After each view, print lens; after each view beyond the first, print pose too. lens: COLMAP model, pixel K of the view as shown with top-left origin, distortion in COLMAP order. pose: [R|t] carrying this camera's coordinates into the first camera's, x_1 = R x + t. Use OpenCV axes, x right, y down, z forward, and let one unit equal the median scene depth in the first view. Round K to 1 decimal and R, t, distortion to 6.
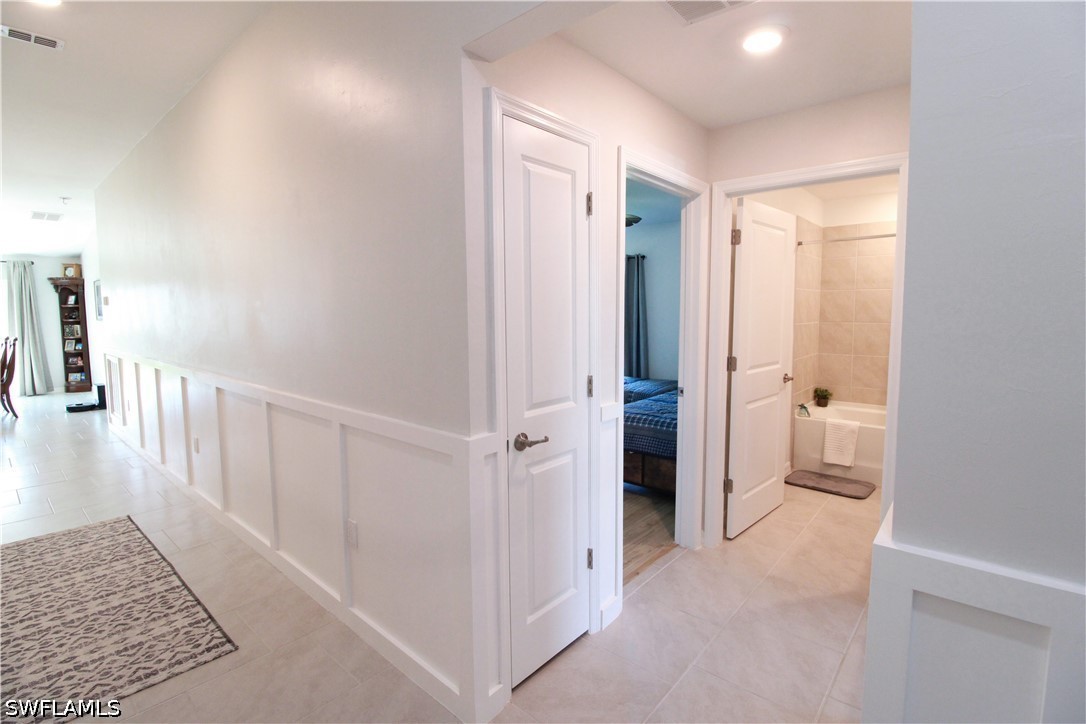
lens RADIAL K [[504.5, 0, 555.0], [0, 504.5, 352.7], [0, 0, 1]] dist [0.001286, -0.012019]
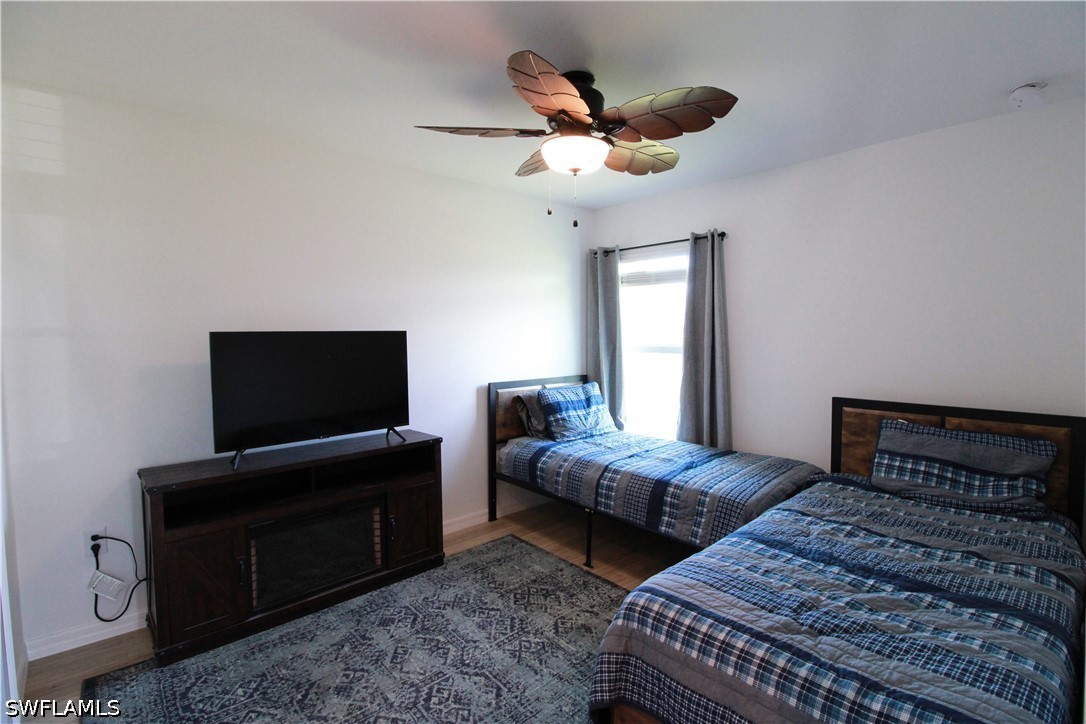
lens RADIAL K [[504.5, 0, 555.0], [0, 504.5, 352.7], [0, 0, 1]] dist [0.001286, -0.012019]
pose [[0.993757, 0.010919, -0.111028, 0.099387], [-0.015612, 0.999017, -0.041489, -0.056694], [0.110466, 0.042963, 0.992951, 0.808852]]
